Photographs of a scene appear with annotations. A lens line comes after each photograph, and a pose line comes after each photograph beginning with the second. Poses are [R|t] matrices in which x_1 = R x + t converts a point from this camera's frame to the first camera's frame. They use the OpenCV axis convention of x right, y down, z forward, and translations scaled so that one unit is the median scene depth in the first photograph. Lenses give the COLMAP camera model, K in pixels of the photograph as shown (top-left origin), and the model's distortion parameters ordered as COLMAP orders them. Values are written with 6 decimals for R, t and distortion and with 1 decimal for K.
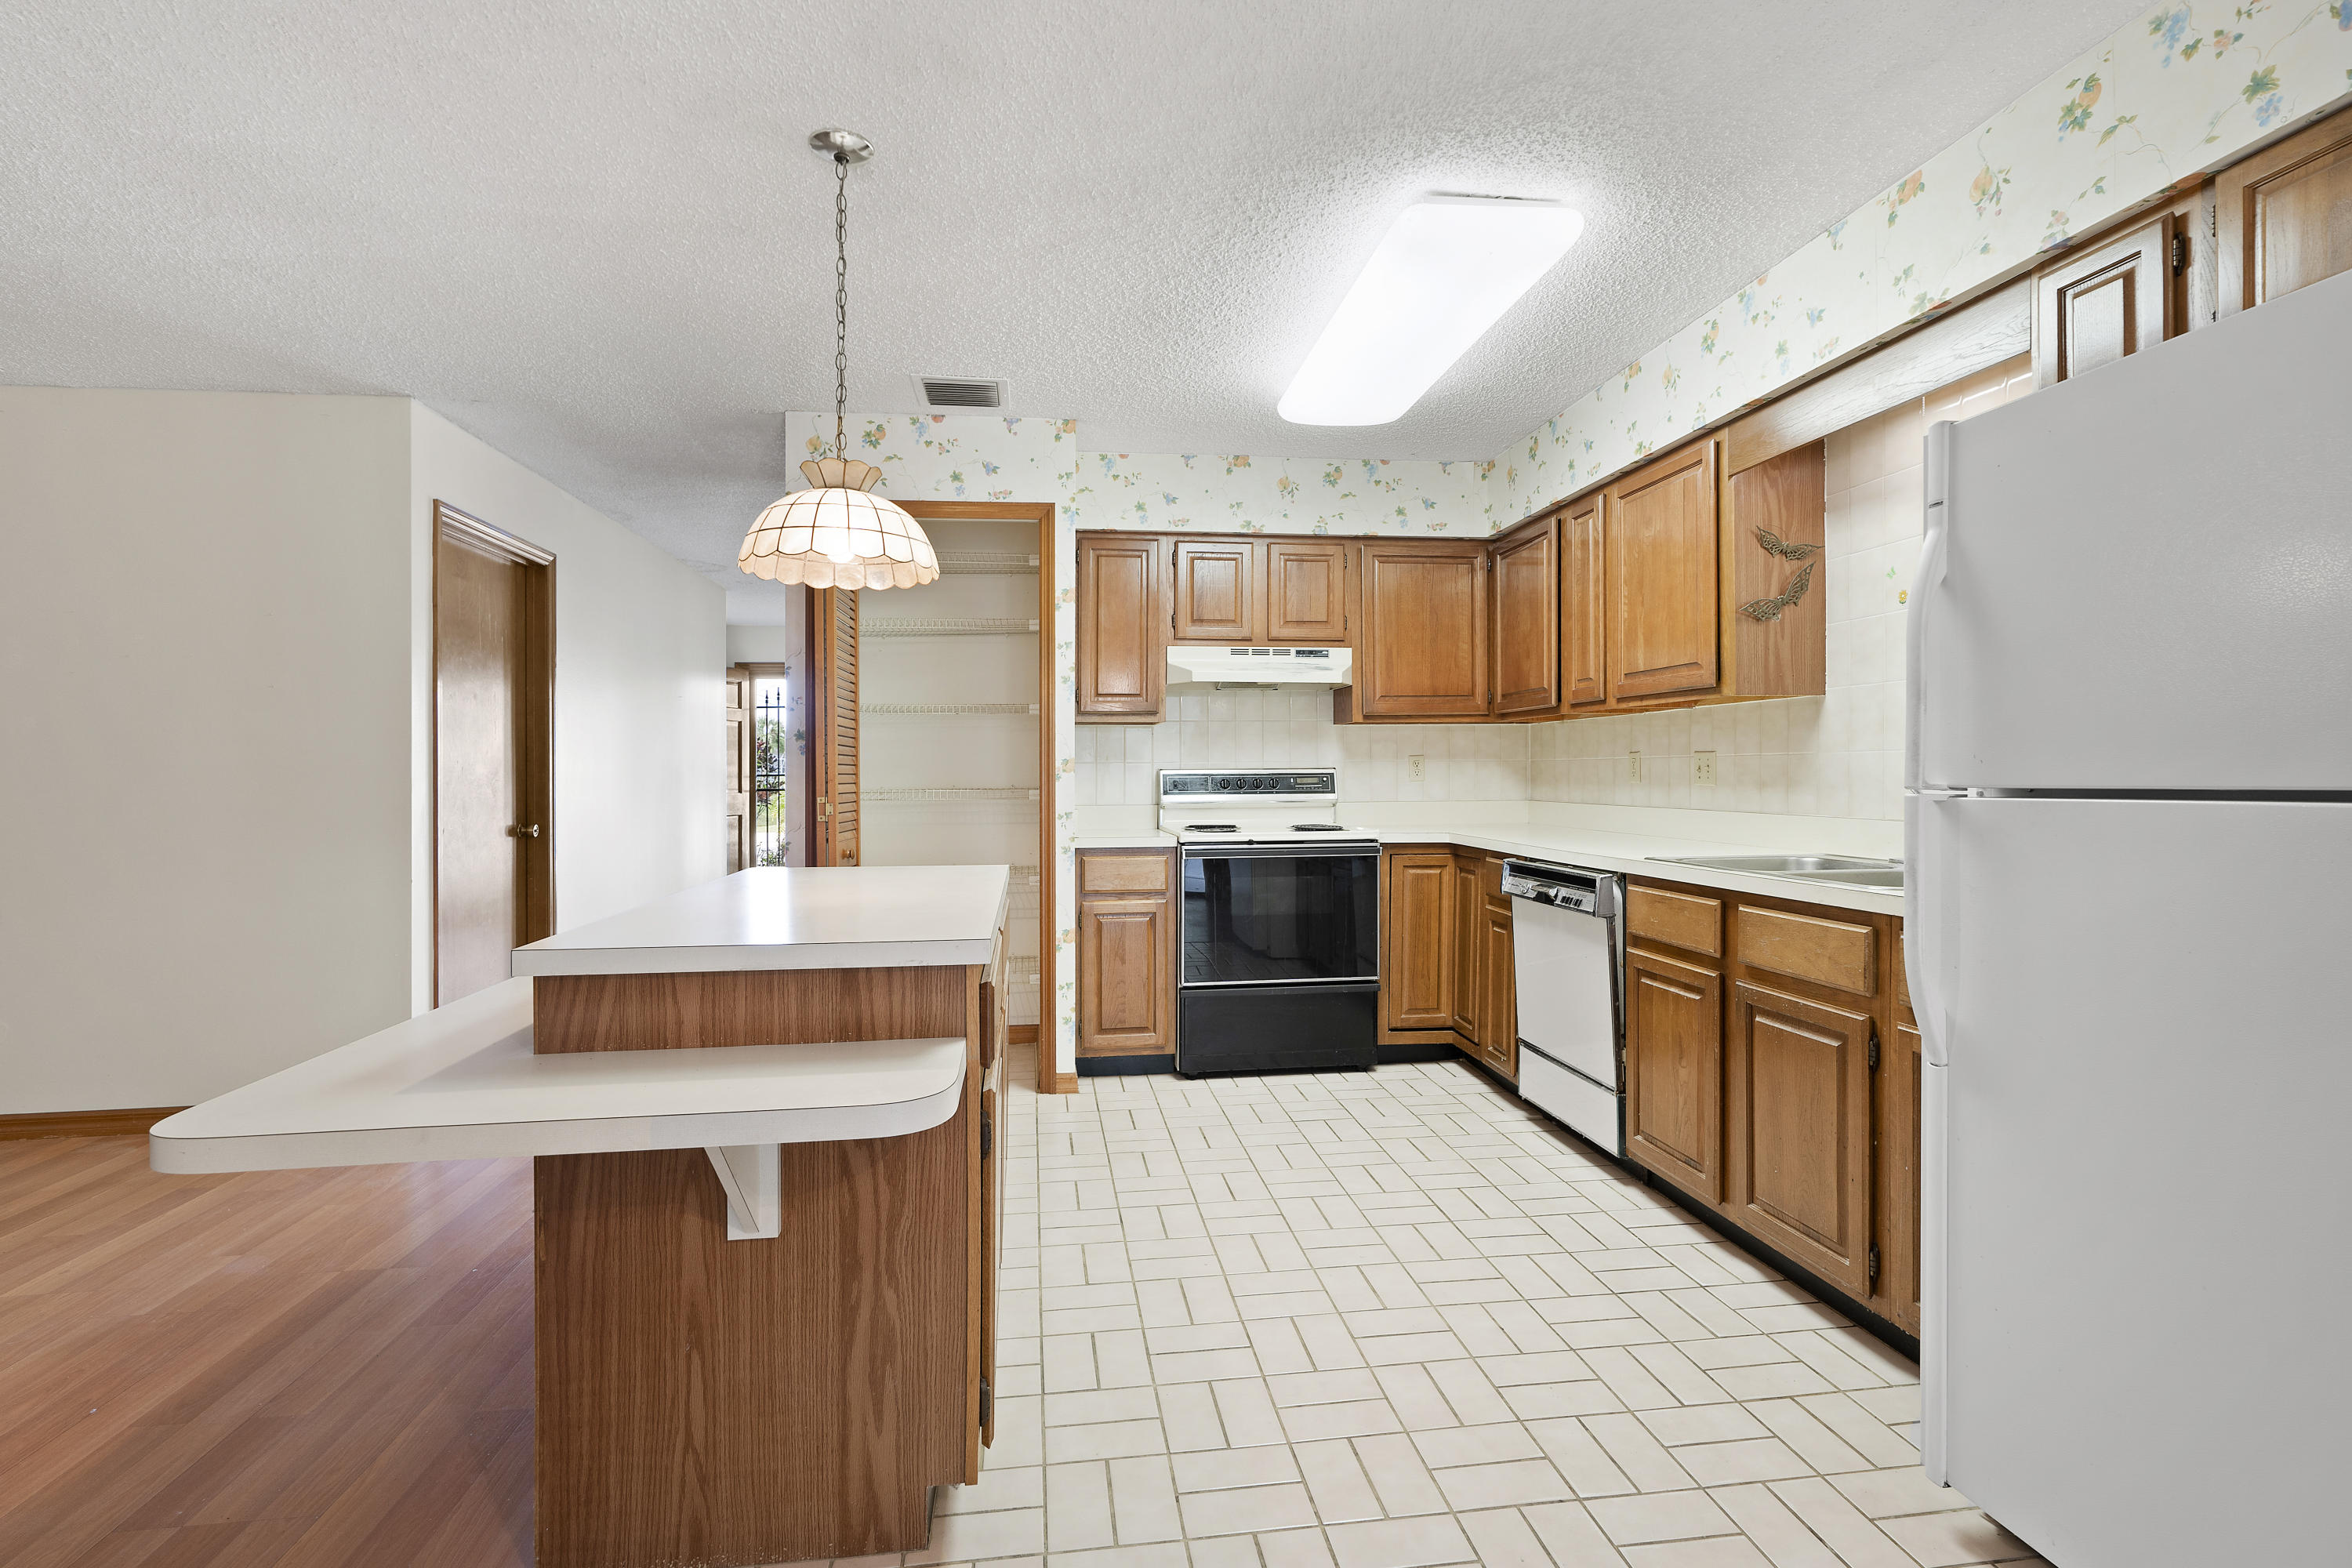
lens RADIAL K [[1071.7, 0, 1167.9], [0, 1071.7, 774.0], [0, 0, 1]] dist [-0.002941, 0.000894]
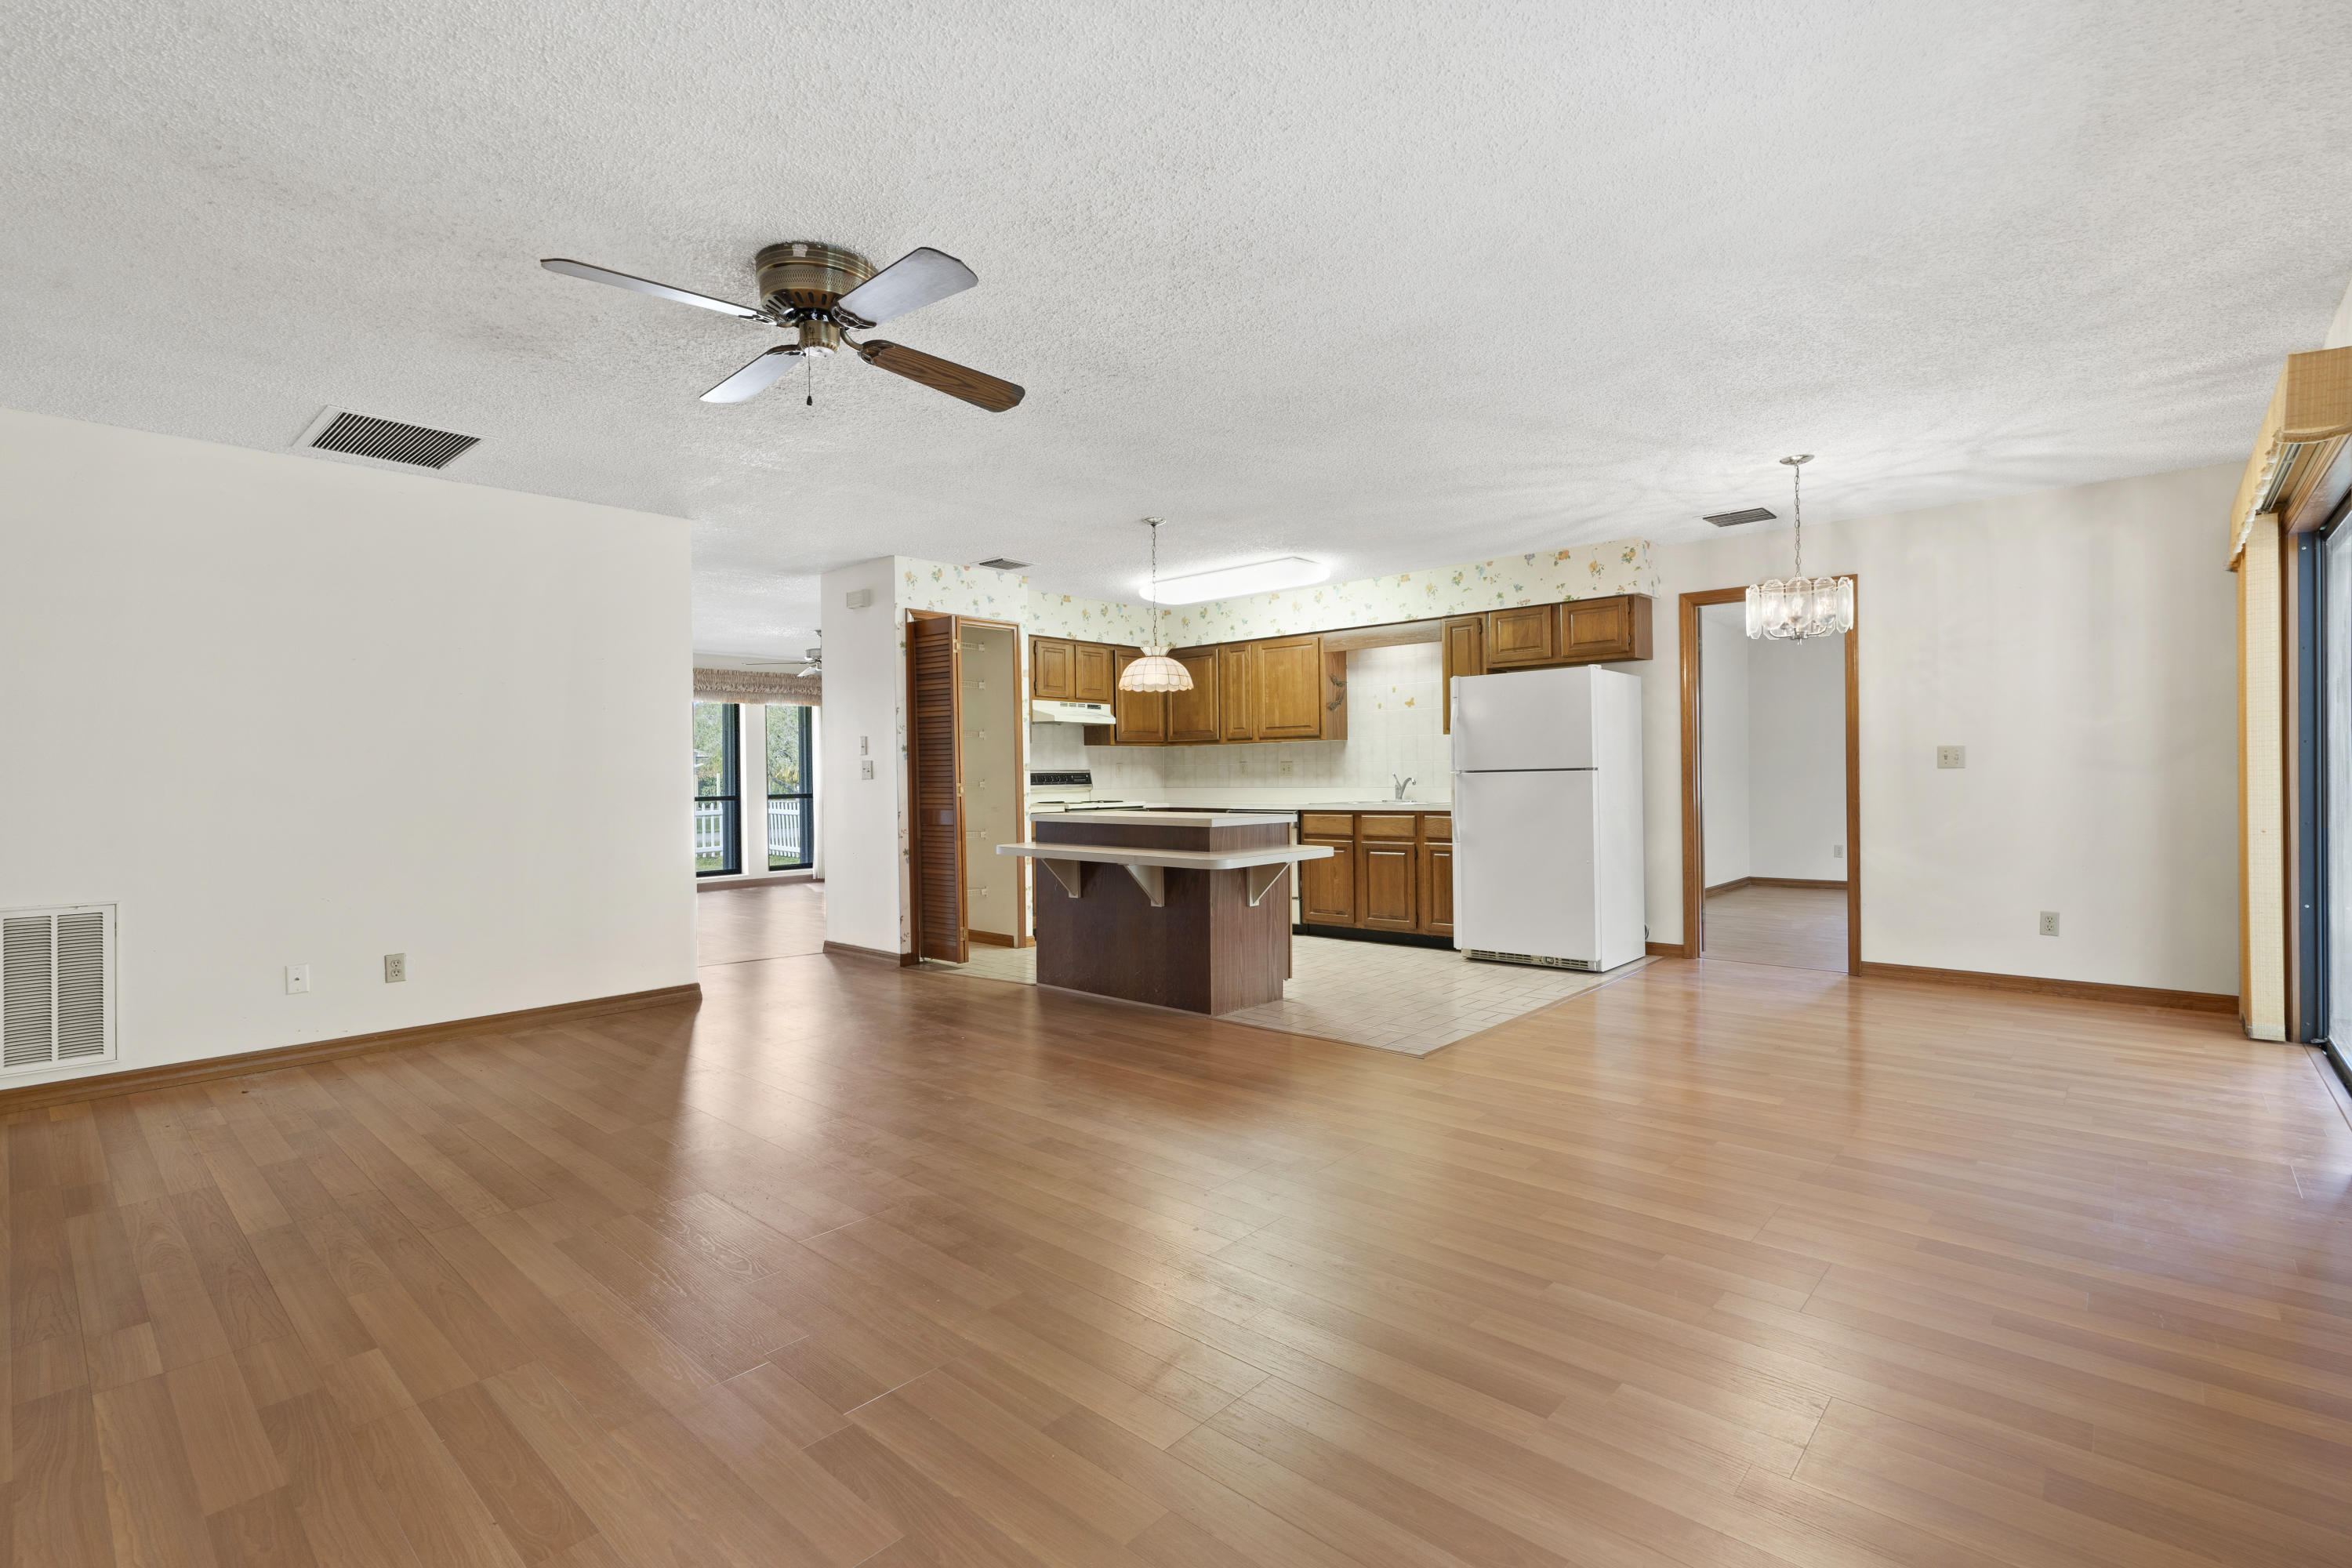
lens RADIAL K [[1064.9, 0, 1176.0], [0, 1064.9, 784.0], [0, 0, 1]] dist [-0.004070, 0.000024]
pose [[0.761612, -0.006557, 0.648000, -1.335583], [0.008190, 0.999966, 0.000492, 0.026864], [-0.647981, 0.004932, 0.761640, -0.668903]]
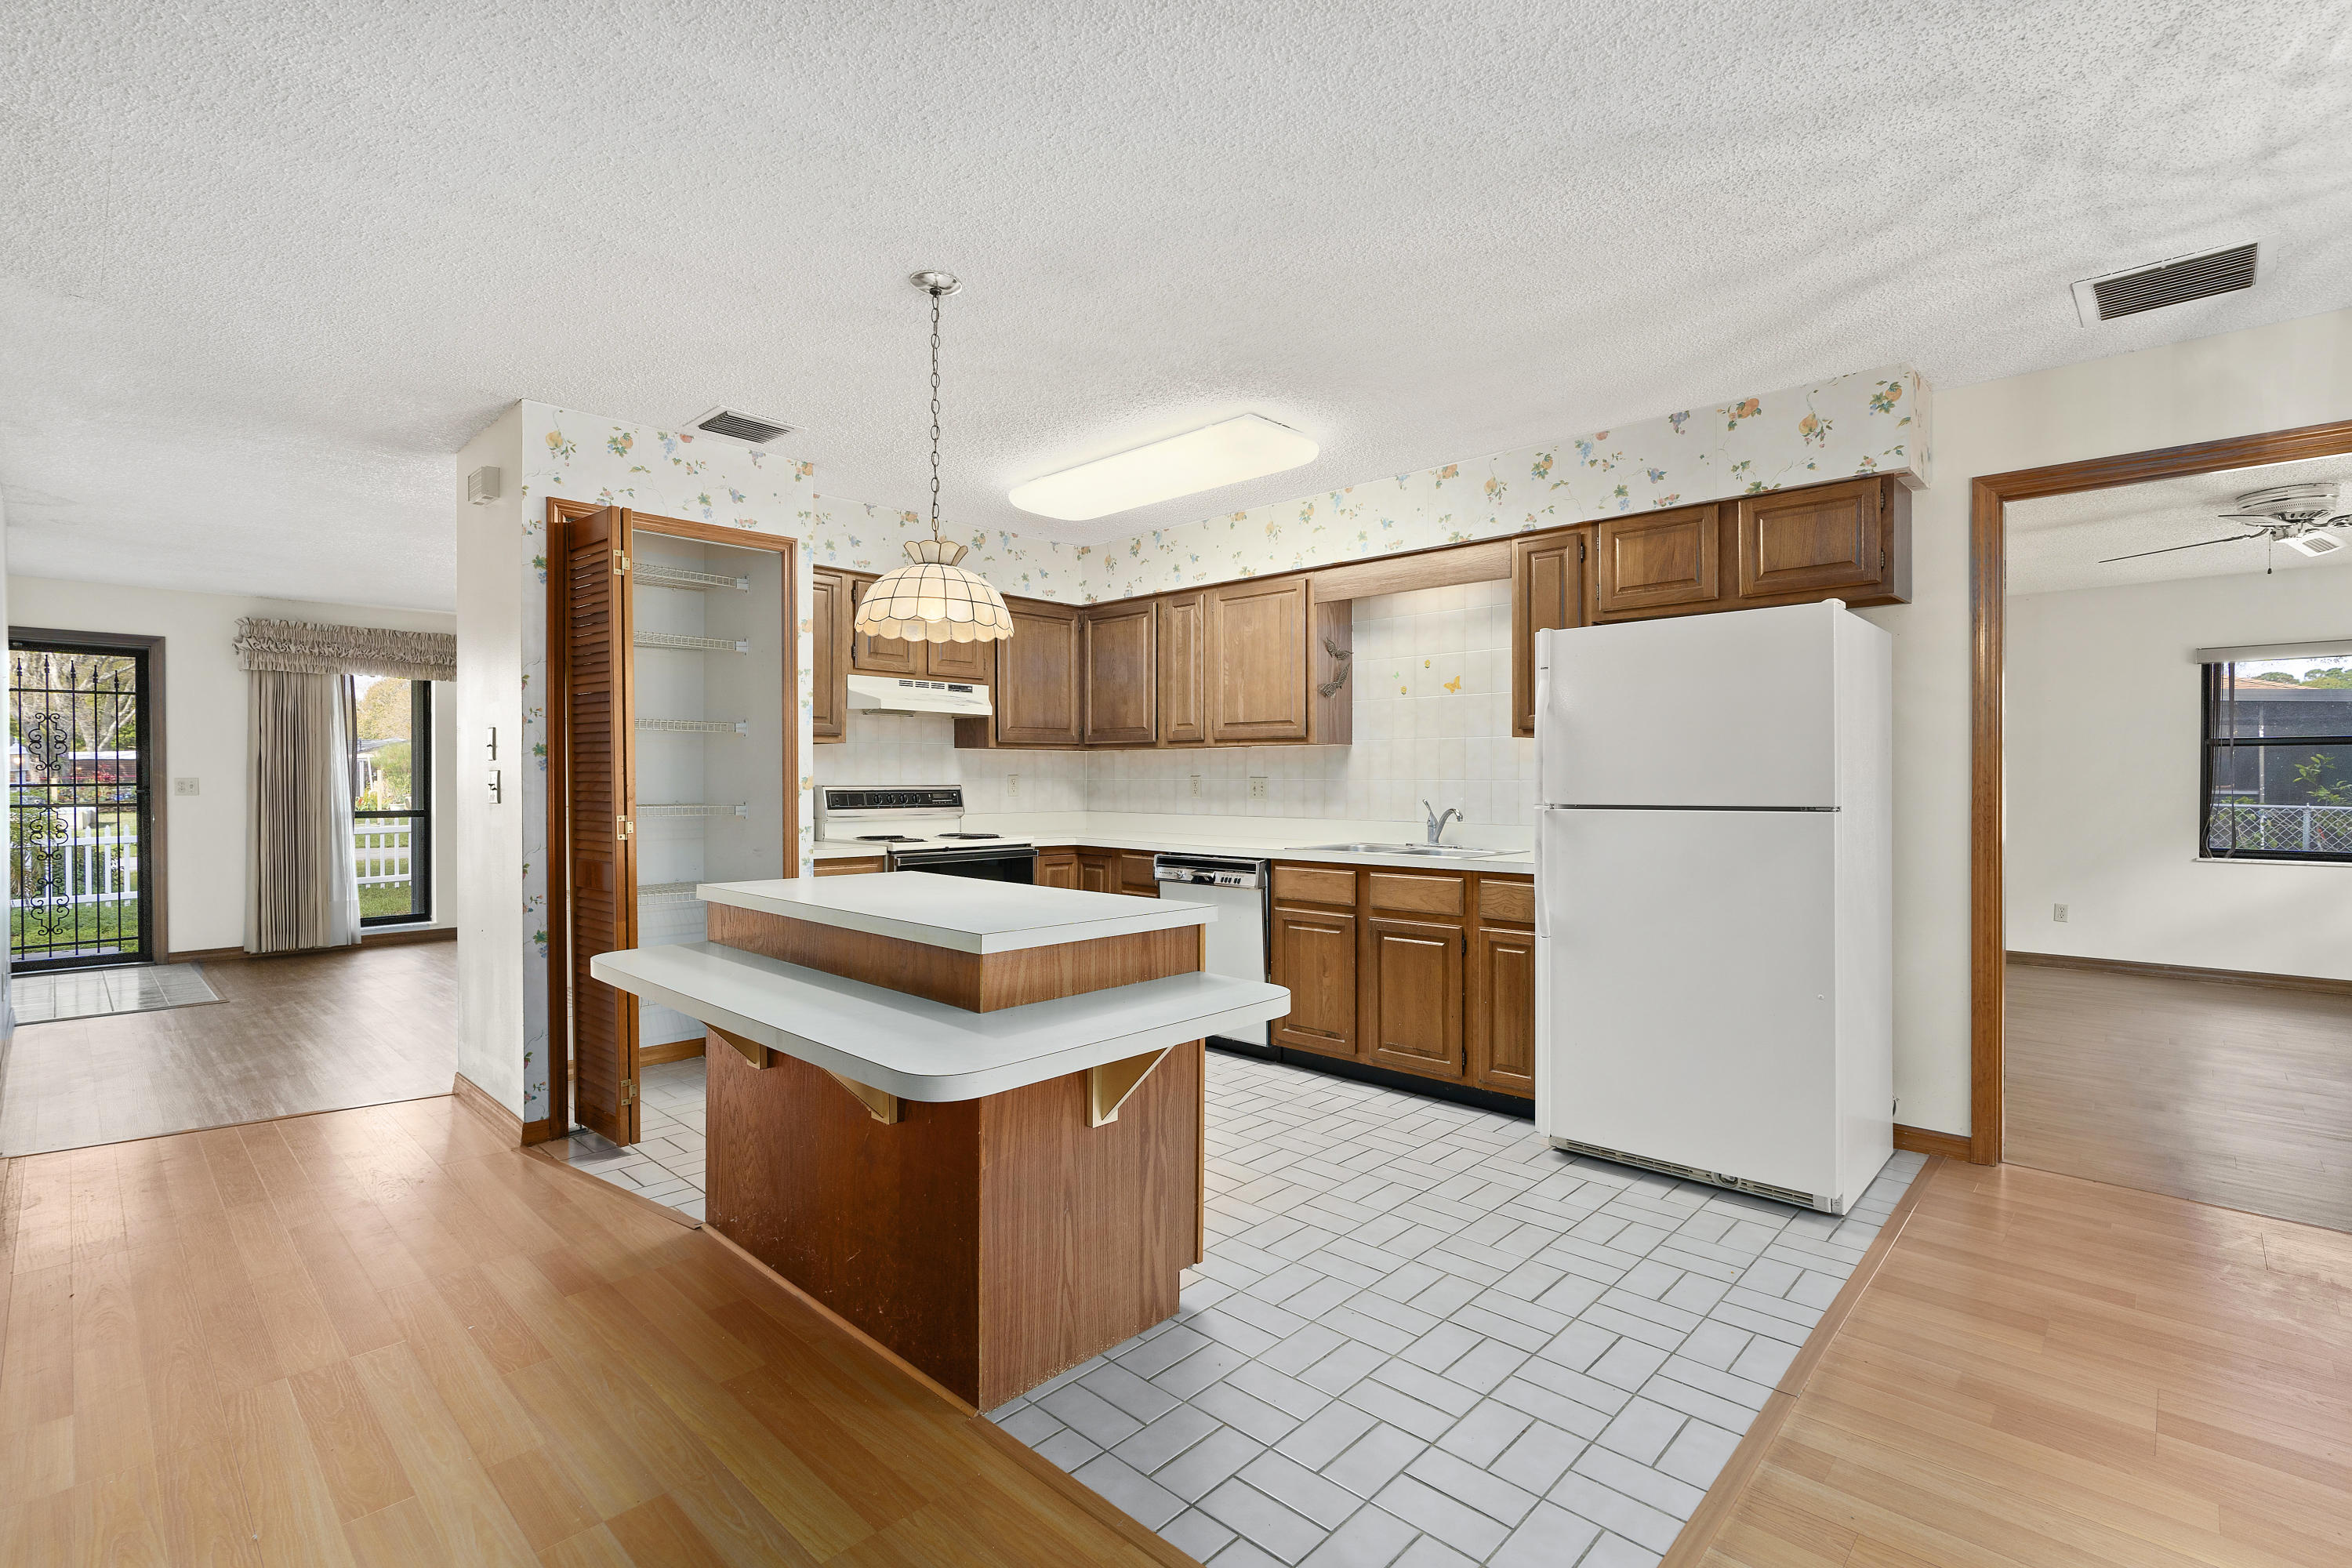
lens RADIAL K [[1064.9, 0, 1176.0], [0, 1064.9, 784.0], [0, 0, 1]] dist [-0.004070, 0.000024]
pose [[0.776211, 0.005562, 0.630448, -0.598822], [-0.005440, 0.999983, -0.002124, -0.009393], [-0.630449, -0.001781, 0.776228, -0.081512]]
